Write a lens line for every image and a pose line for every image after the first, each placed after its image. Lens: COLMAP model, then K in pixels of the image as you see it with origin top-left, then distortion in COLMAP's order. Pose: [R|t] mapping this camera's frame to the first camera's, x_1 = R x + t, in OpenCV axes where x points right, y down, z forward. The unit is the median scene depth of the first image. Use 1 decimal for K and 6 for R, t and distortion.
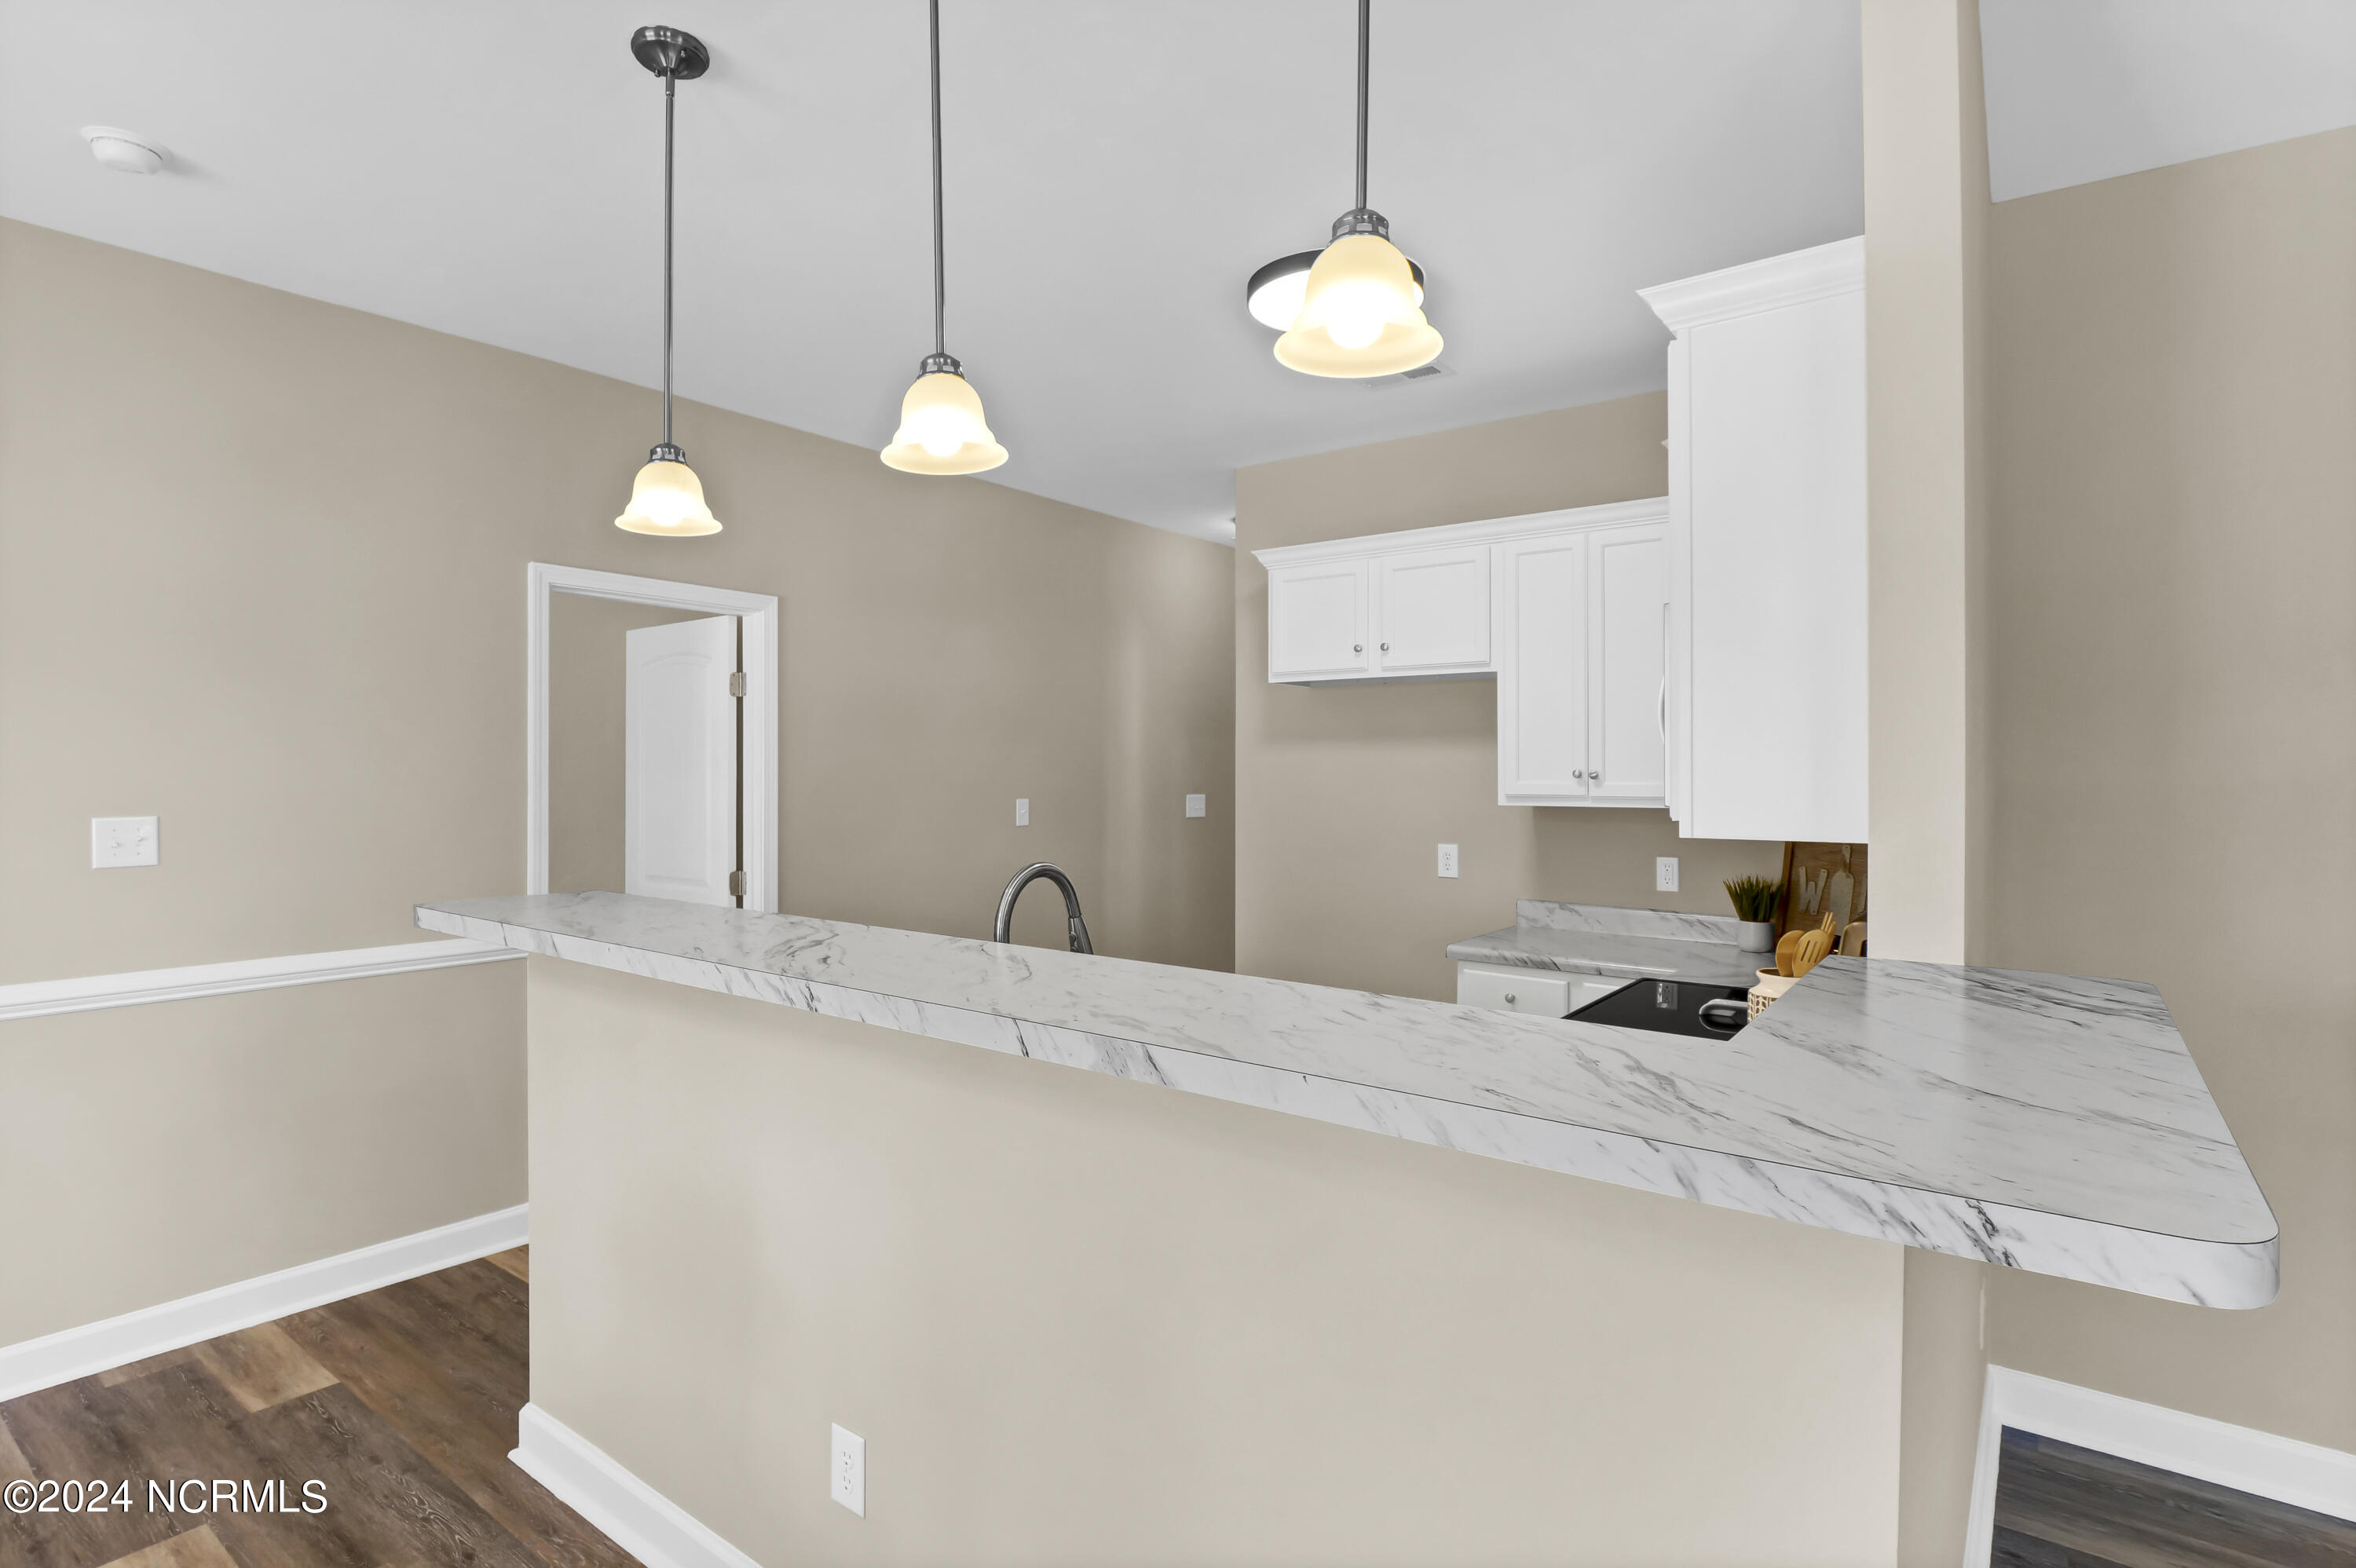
lens RADIAL K [[1169.1, 0, 1170.6], [0, 1169.1, 769.9], [0, 0, 1]] dist [-0.015261, -0.000709]
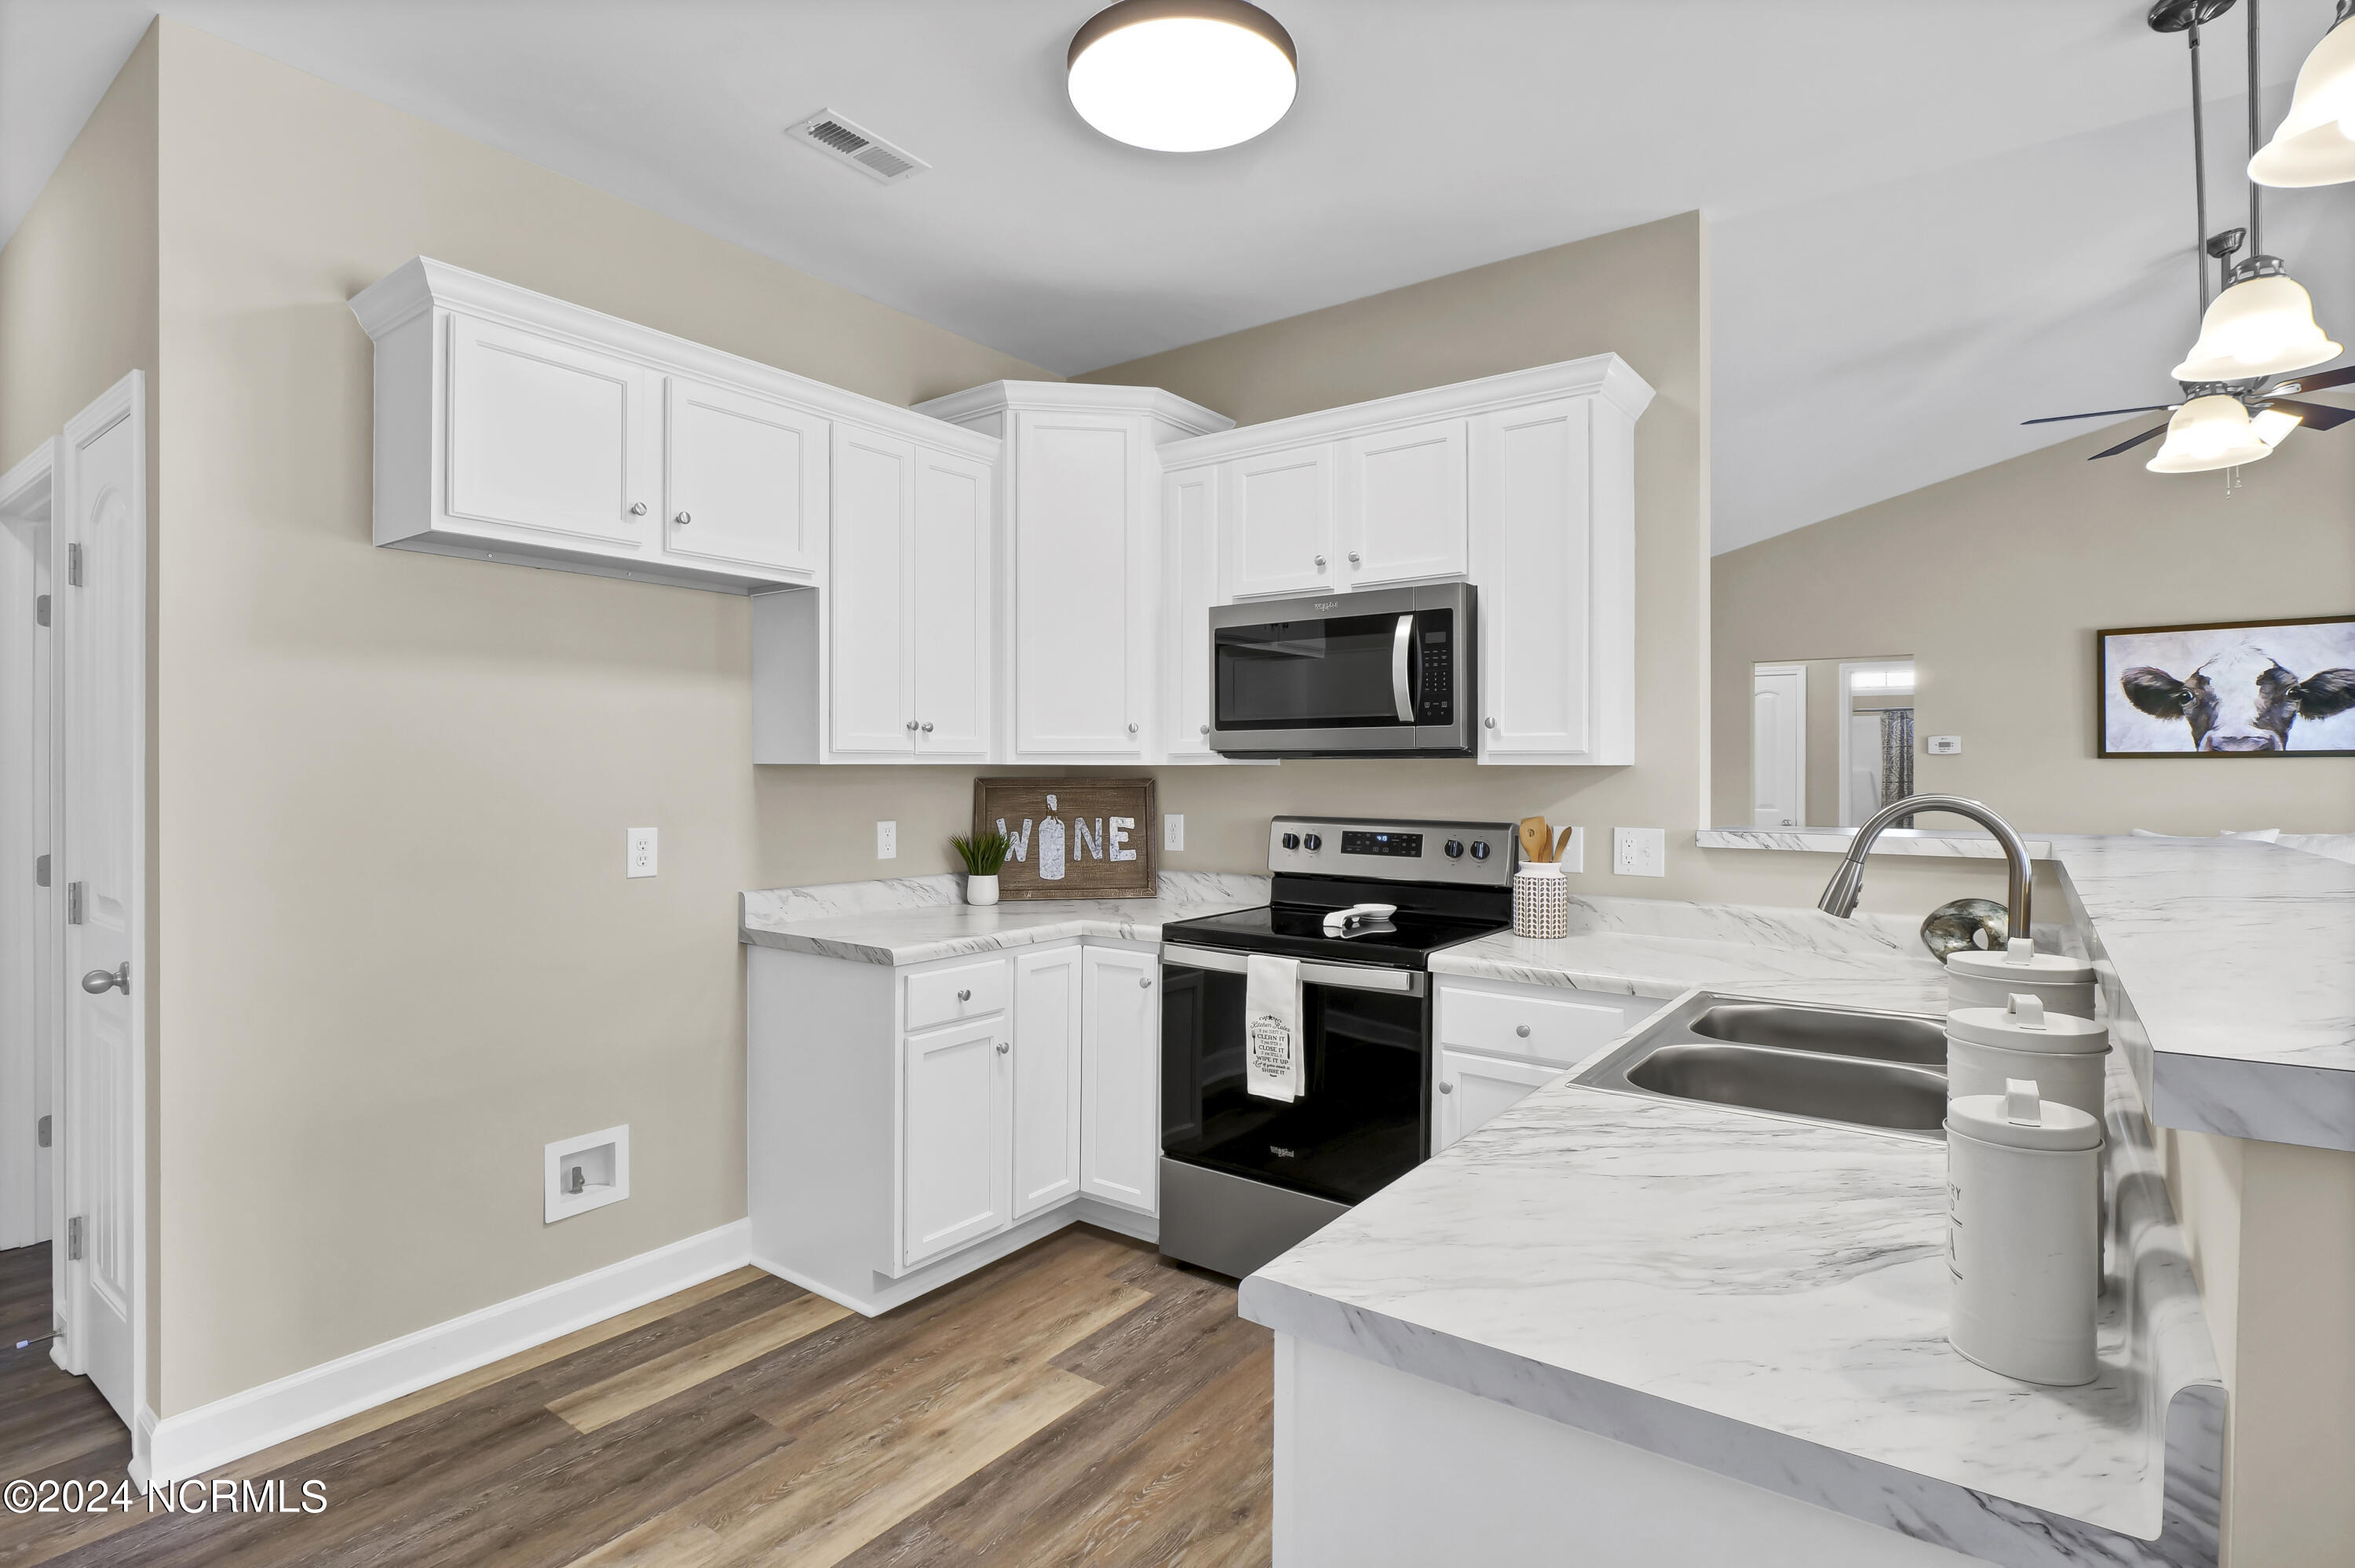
lens RADIAL K [[1168.5, 0, 1174.5], [0, 1168.5, 771.4], [0, 0, 1]] dist [-0.015261, -0.000709]
pose [[-0.014966, -0.009494, 0.999843, -0.484760], [-0.005967, 0.999938, 0.009405, 0.026782], [-0.999870, -0.005826, -0.015022, 0.792232]]
